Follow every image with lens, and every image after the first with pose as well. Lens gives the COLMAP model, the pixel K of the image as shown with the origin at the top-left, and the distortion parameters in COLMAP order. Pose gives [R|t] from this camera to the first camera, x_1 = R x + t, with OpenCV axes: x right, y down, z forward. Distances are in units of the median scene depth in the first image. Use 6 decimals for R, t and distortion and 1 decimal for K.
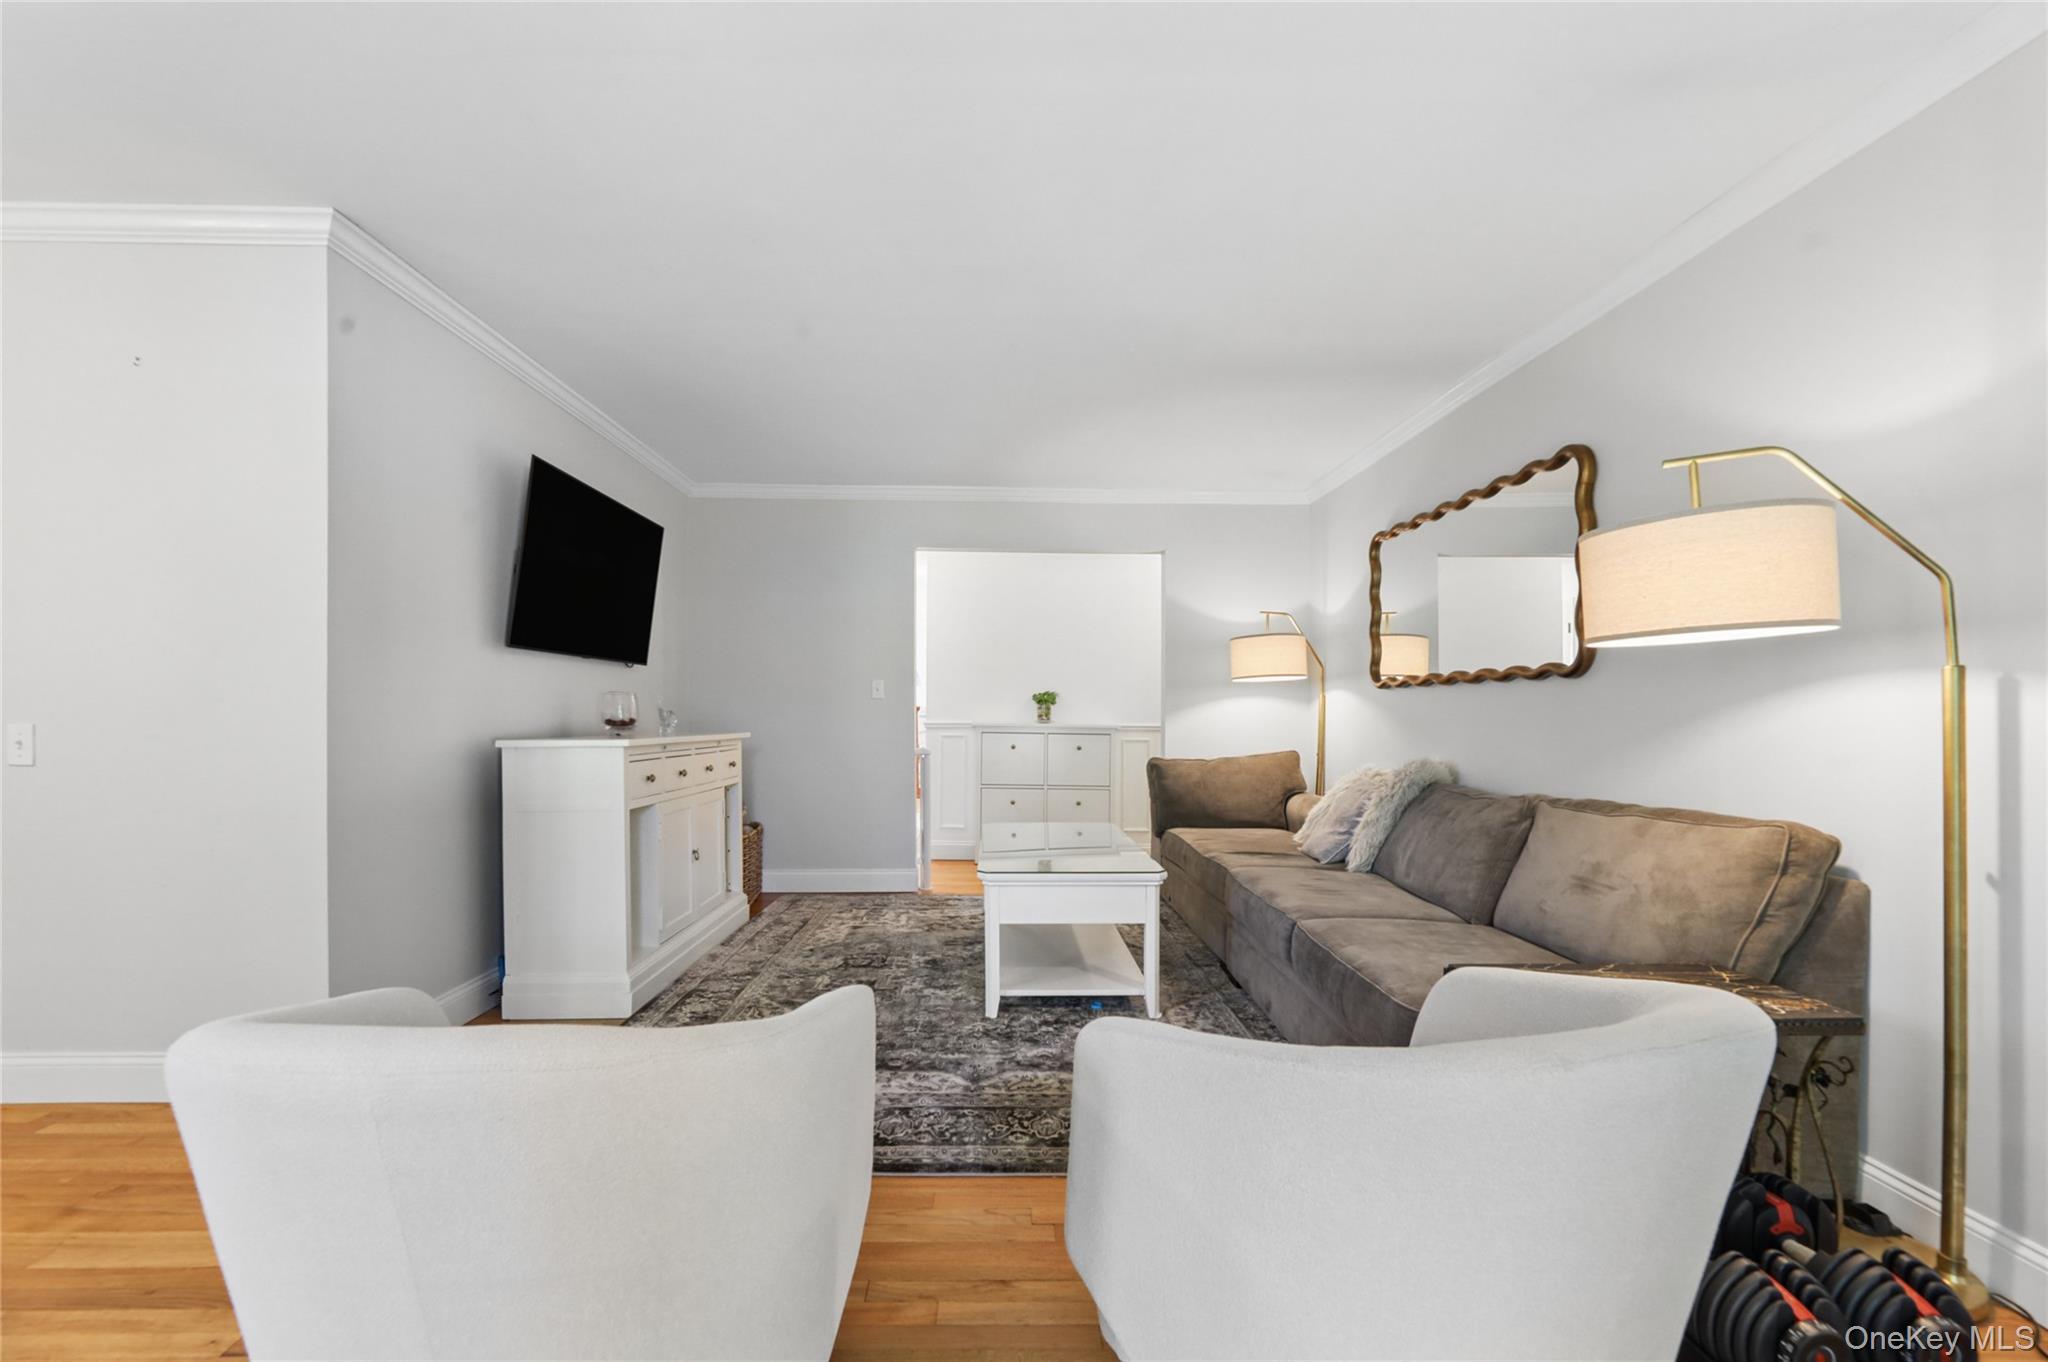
lens RADIAL K [[844.5, 0, 1008.1], [0, 844.5, 715.2], [0, 0, 1]] dist [-0.005776, 0.000279]
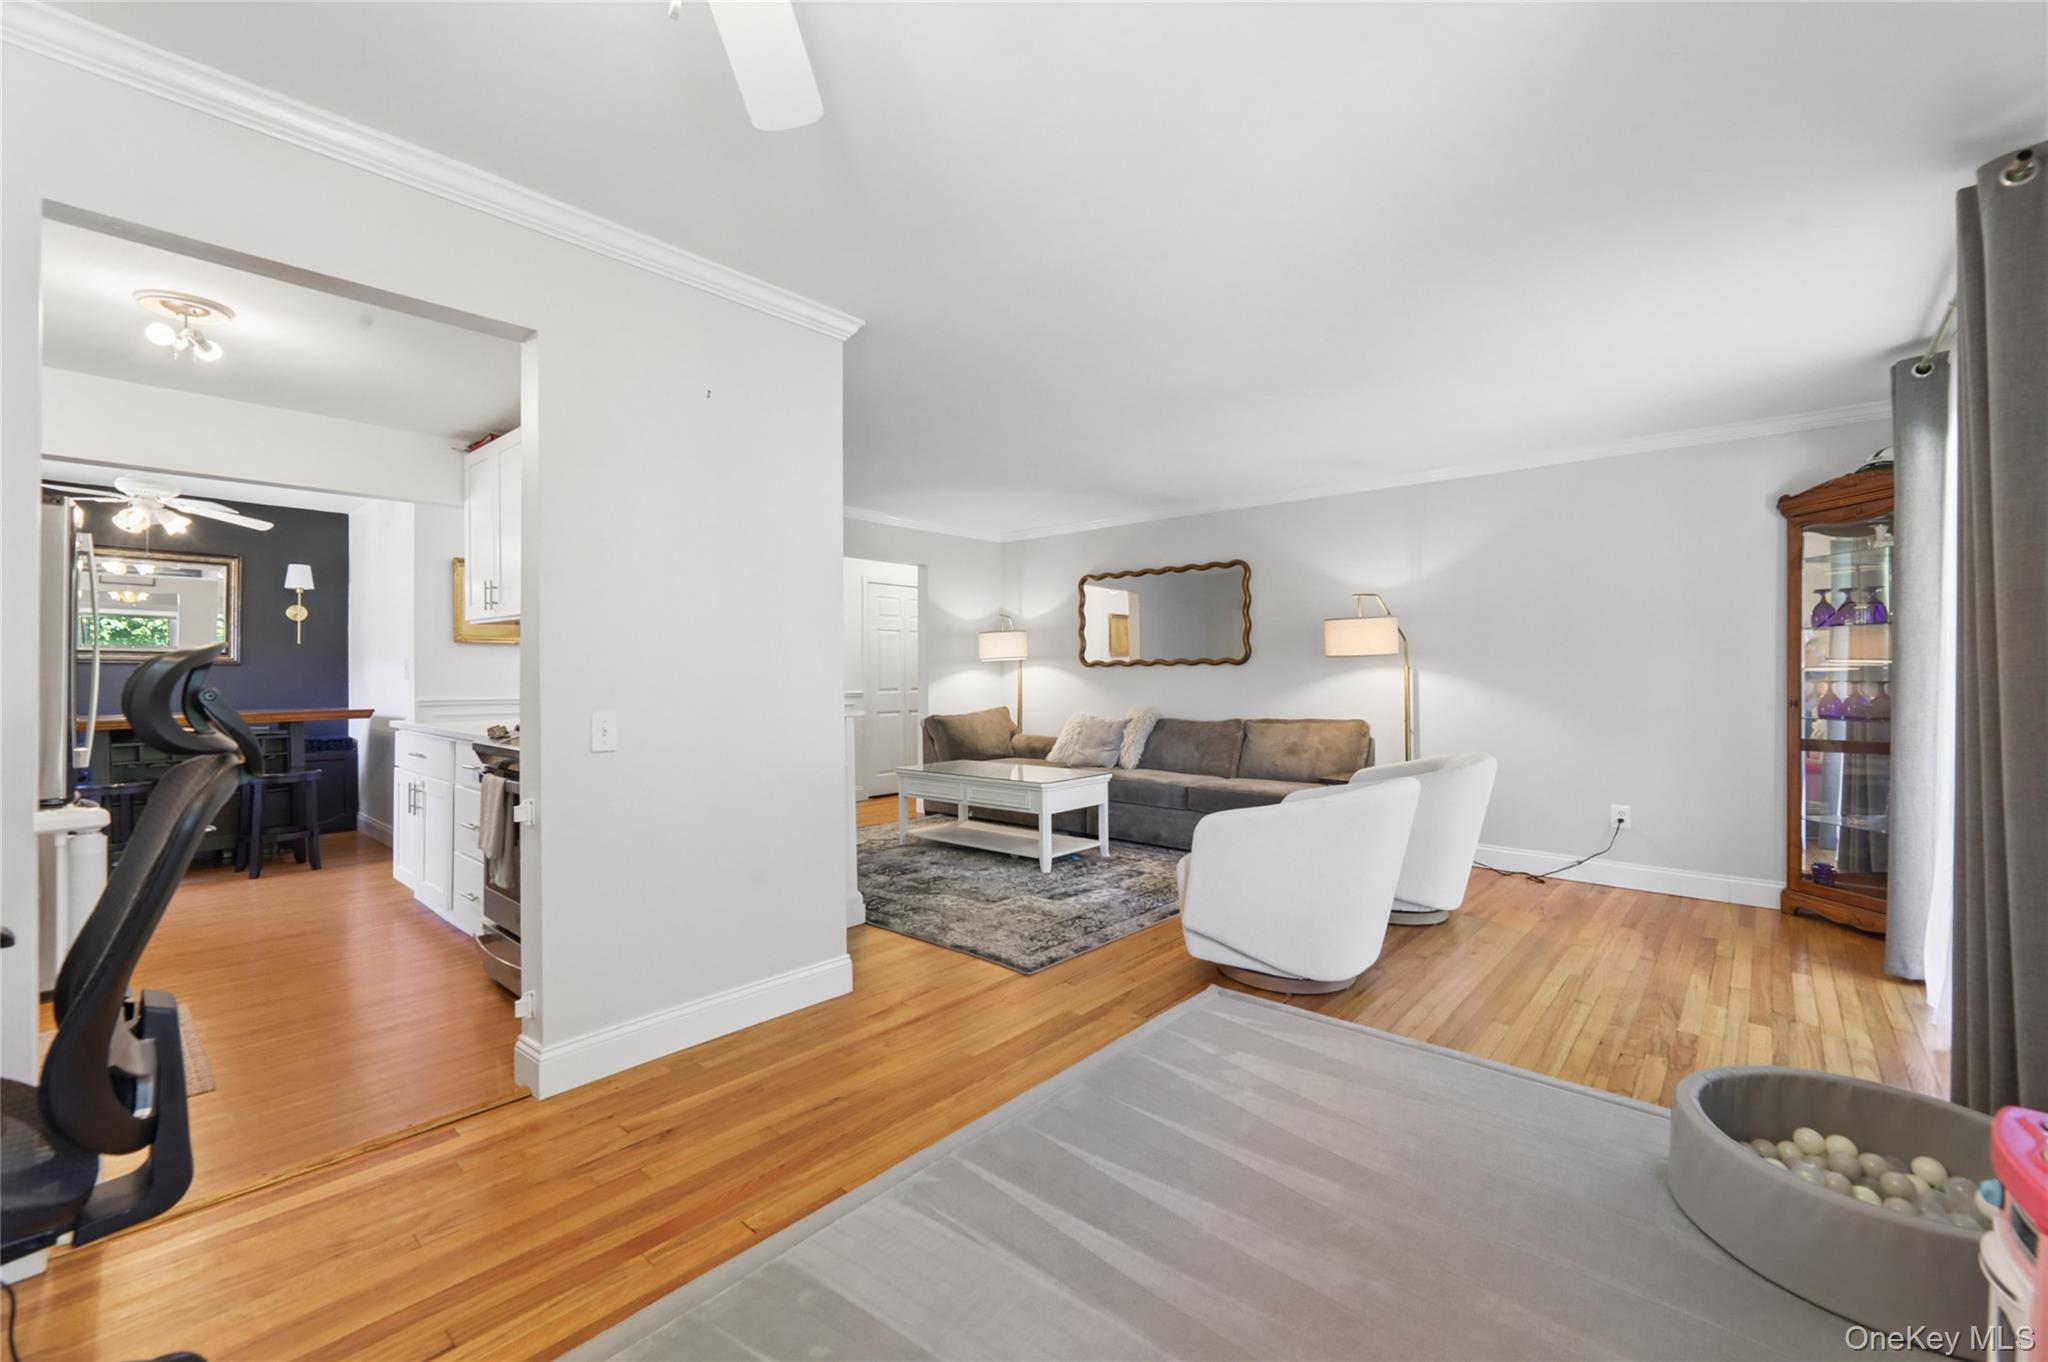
lens RADIAL K [[844.5, 0, 1017.3], [0, 844.5, 668.3], [0, 0, 1]] dist [-0.005776, 0.000279]
pose [[0.682288, -0.002355, 0.731080, -1.022345], [0.012469, 0.999887, -0.008416, -0.018881], [-0.730977, 0.014858, 0.682240, -0.060571]]
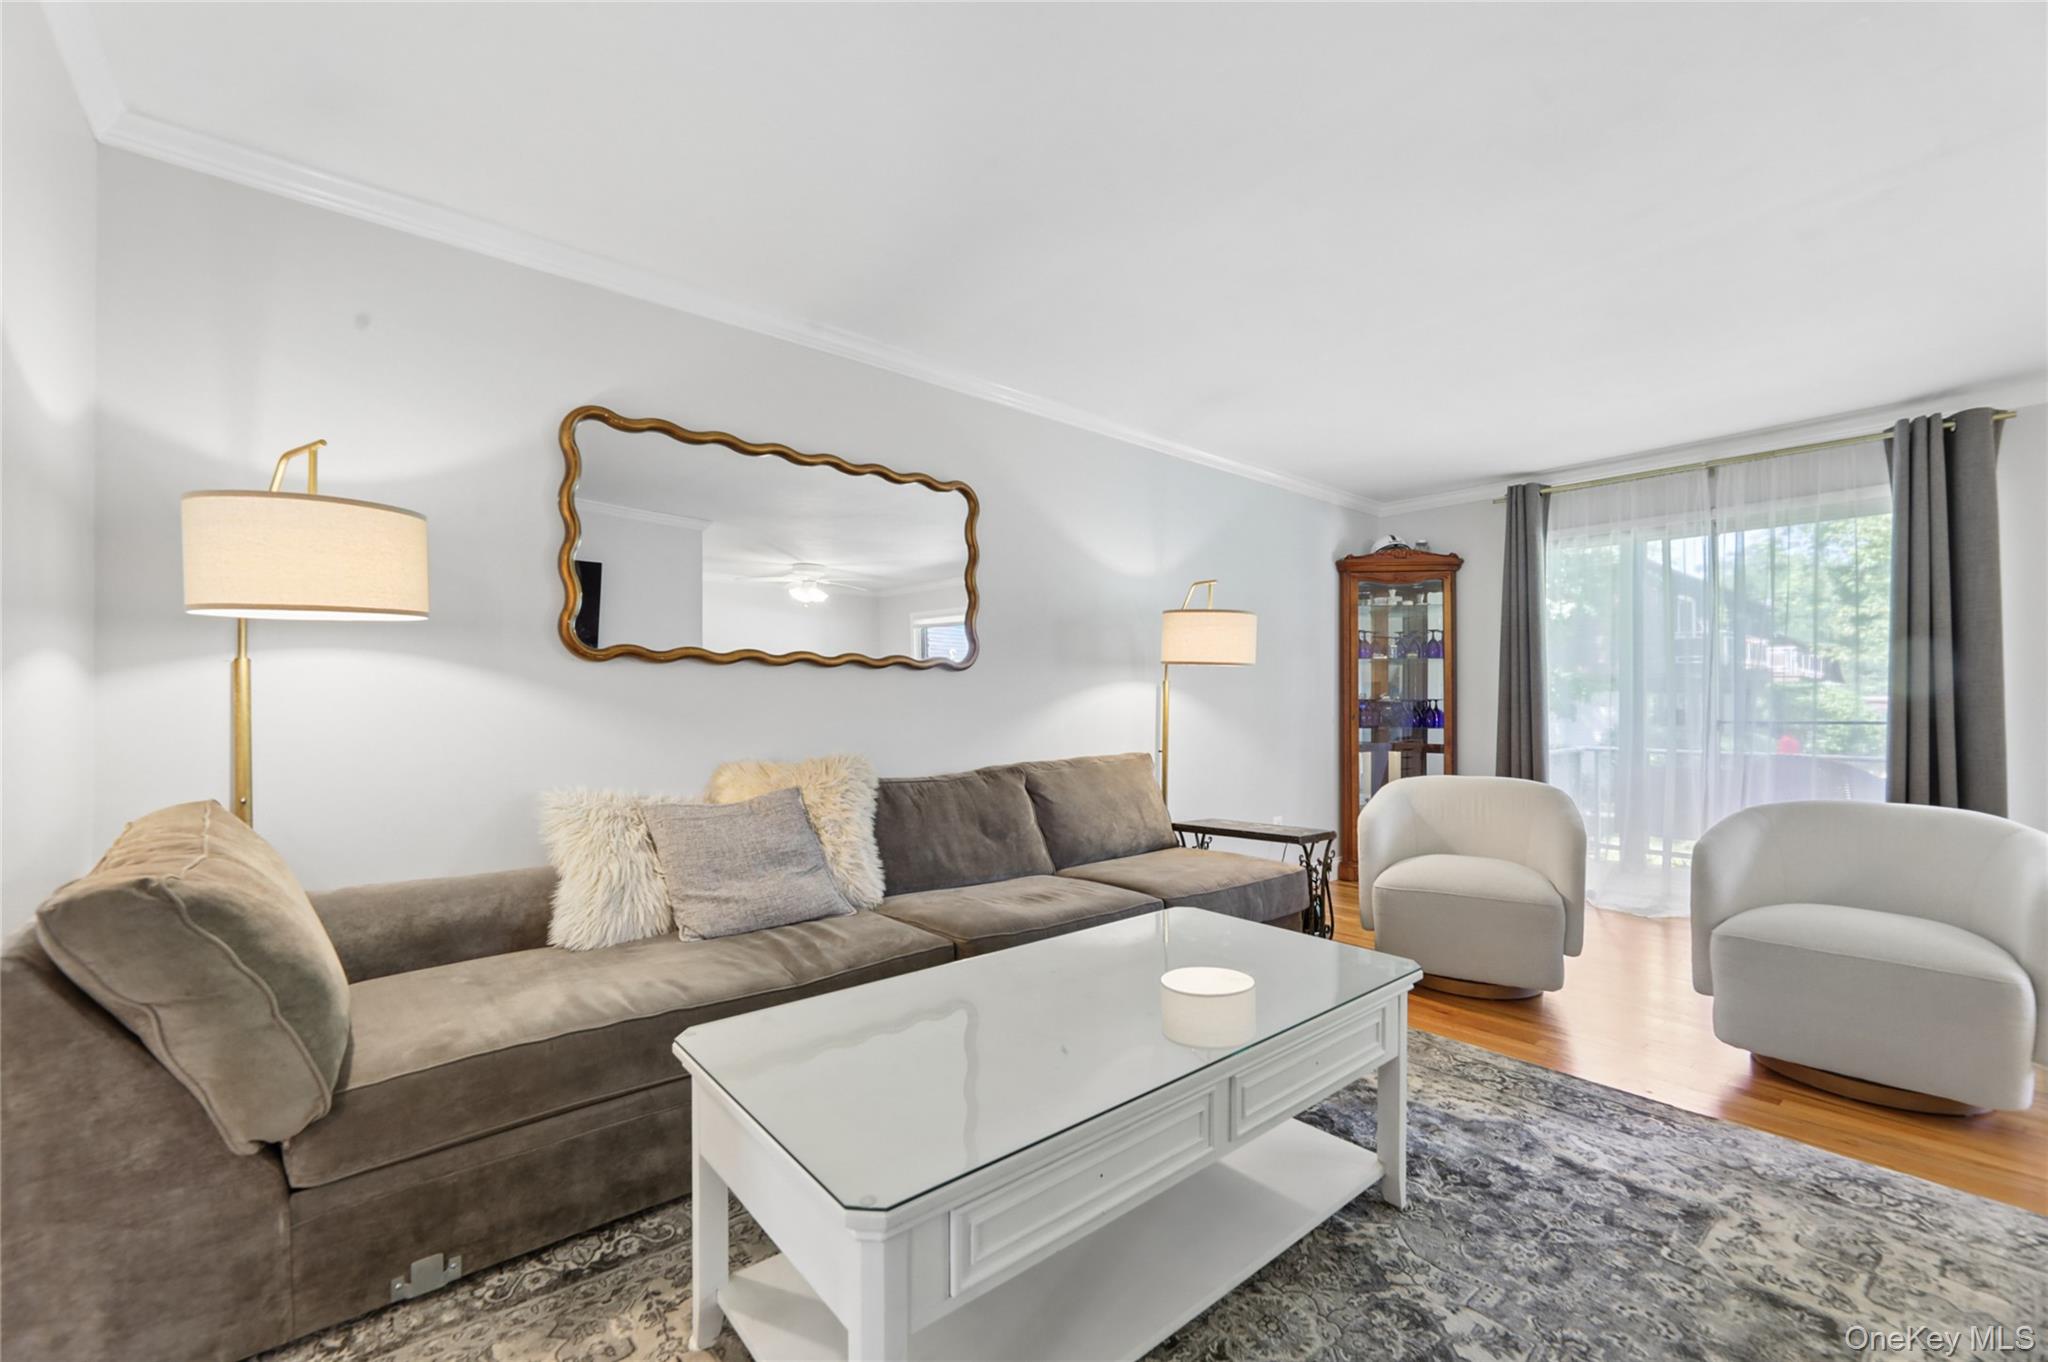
lens RADIAL K [[844.5, 0, 1025.5], [0, 844.5, 696.5], [0, 0, 1]] dist [-0.005776, 0.000279]
pose [[-0.632398, -0.001878, 0.774642, -0.259612], [-0.000407, 0.999998, 0.002092, -0.009857], [-0.774644, 0.001007, -0.632397, 1.297674]]
